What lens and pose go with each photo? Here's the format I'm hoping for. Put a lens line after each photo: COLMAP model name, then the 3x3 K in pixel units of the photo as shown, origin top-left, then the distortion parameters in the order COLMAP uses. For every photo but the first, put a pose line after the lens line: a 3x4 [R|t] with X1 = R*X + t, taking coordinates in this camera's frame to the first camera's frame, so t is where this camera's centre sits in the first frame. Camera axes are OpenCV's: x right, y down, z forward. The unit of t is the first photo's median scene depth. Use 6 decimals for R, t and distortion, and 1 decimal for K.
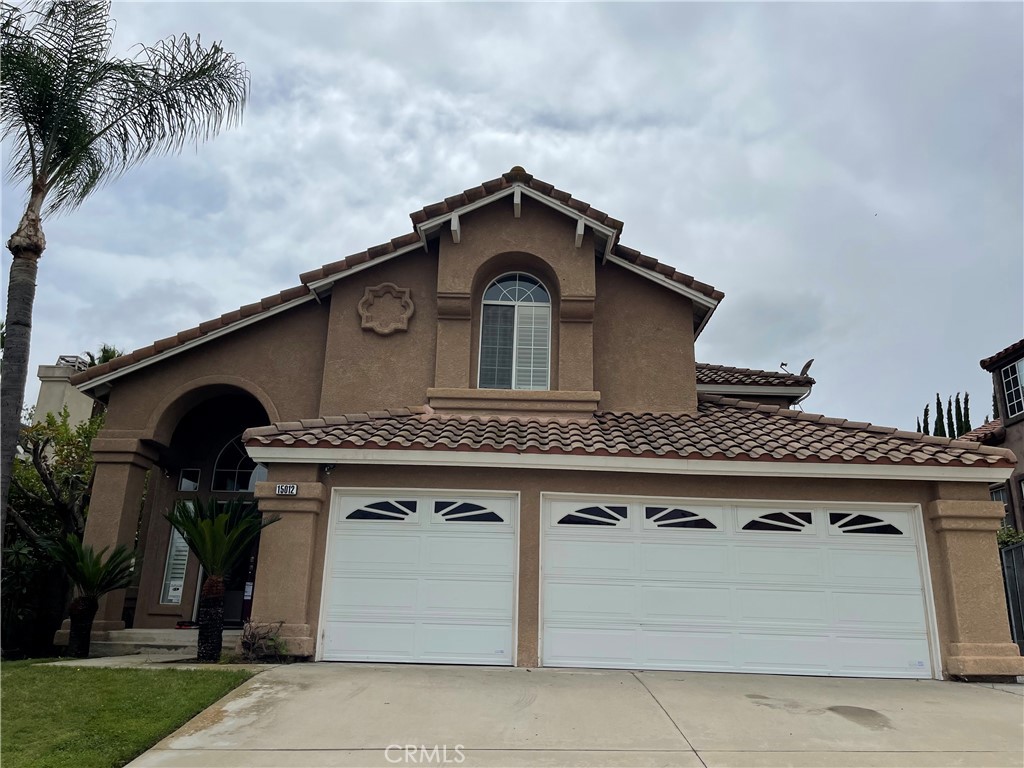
lens RADIAL K [[774.4, 0, 511.5], [0, 774.4, 389.1], [0, 0, 1]] dist [0.073824, -0.091351]
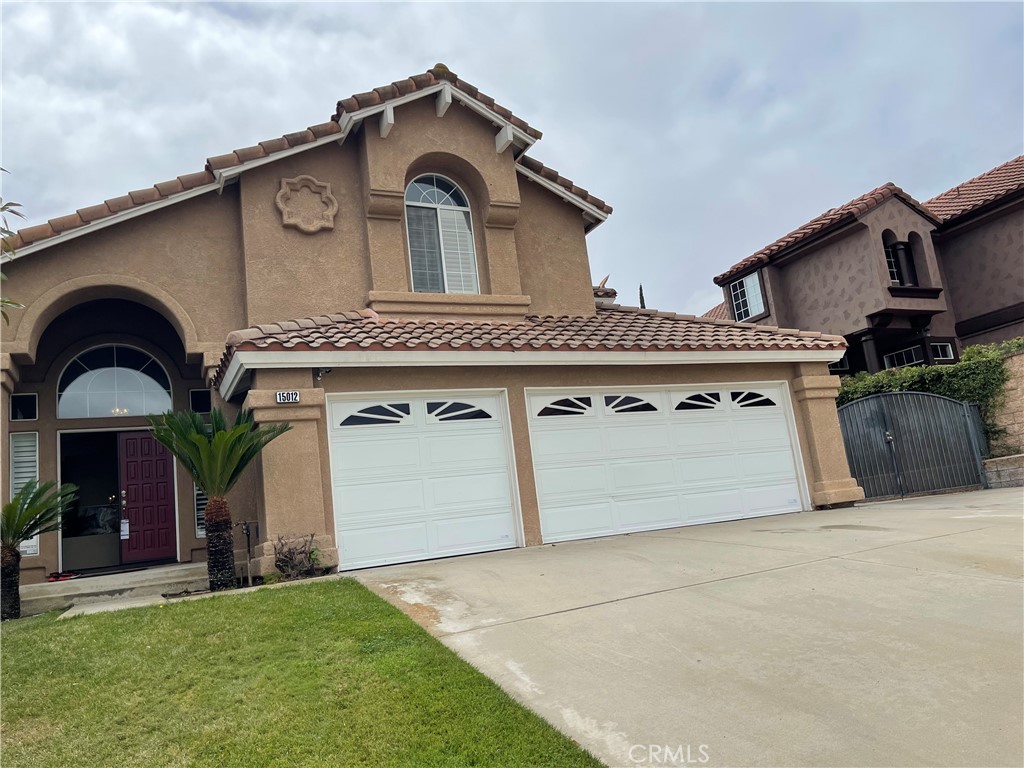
lens RADIAL K [[774.4, 0, 541.9], [0, 774.4, 380.0], [0, 0, 1]] dist [0.073824, -0.091351]
pose [[0.892247, -0.047957, 0.448995, -0.350119], [0.009532, 0.996123, 0.087452, 0.025843], [-0.451448, -0.073749, 0.889245, 0.042412]]
